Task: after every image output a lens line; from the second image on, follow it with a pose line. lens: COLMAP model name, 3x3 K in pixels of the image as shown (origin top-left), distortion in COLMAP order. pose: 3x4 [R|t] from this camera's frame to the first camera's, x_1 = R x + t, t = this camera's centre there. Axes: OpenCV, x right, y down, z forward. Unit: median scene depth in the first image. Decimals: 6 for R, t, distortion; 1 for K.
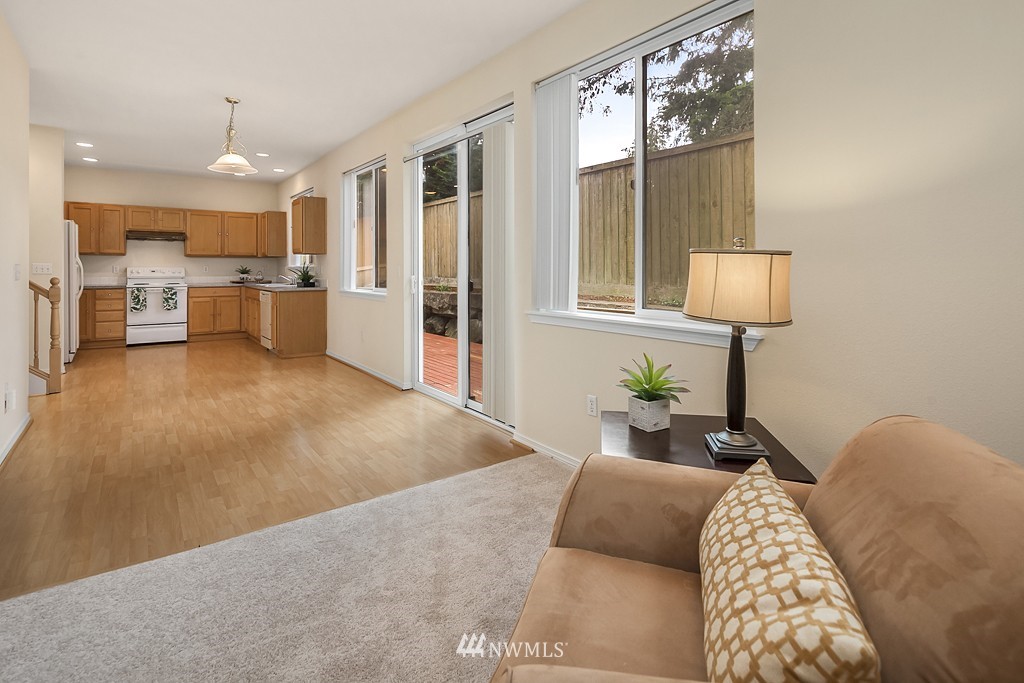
lens RADIAL K [[507.0, 0, 512.3], [0, 507.0, 272.1], [0, 0, 1]] dist [0.000257, -0.000175]
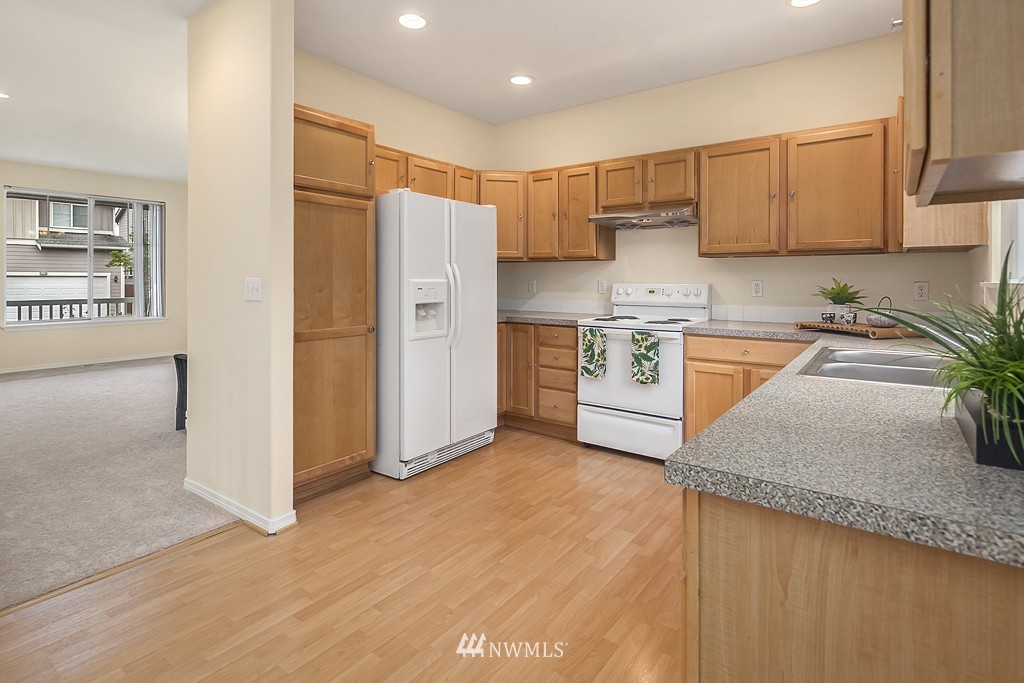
lens RADIAL K [[512.5, 0, 515.1], [0, 512.5, 282.2], [0, 0, 1]] dist [-0.000953, -0.000199]
pose [[0.289420, 0.003522, -0.957196, -0.288432], [-0.006401, 0.999978, 0.001744, -0.010859], [0.957181, 0.005623, 0.289436, 0.757211]]
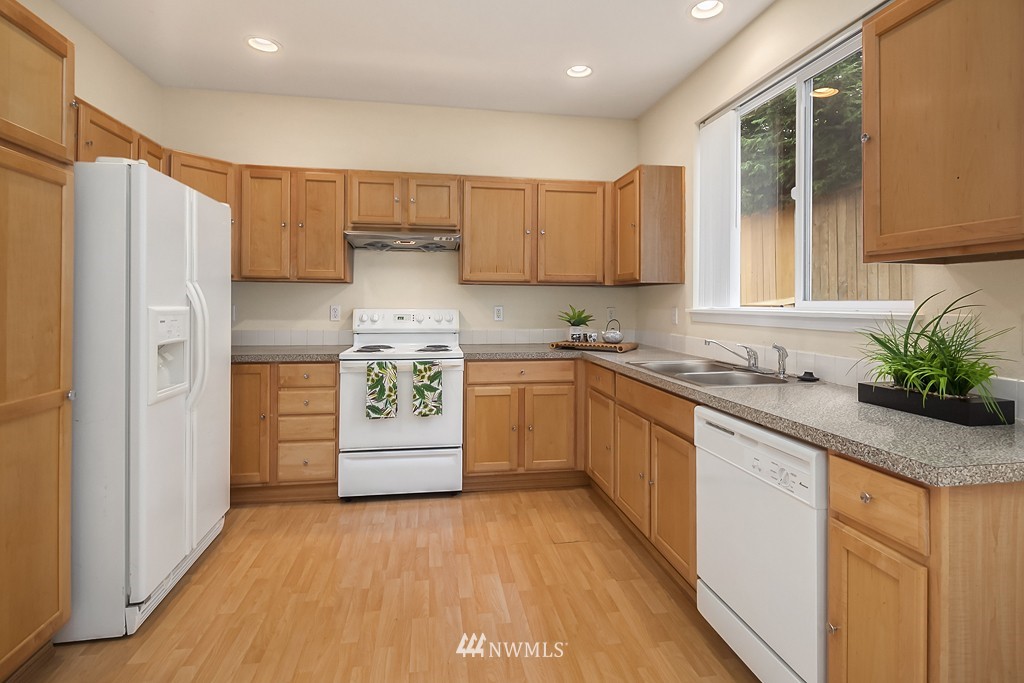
lens RADIAL K [[515.8, 0, 515.9], [0, 515.8, 299.8], [0, 0, 1]] dist [0.001217, -0.000512]
pose [[0.890645, 0.000904, -0.454699, -0.418208], [-0.007001, 0.999907, -0.011725, -0.013582], [0.454646, 0.013626, 0.890568, 0.653785]]
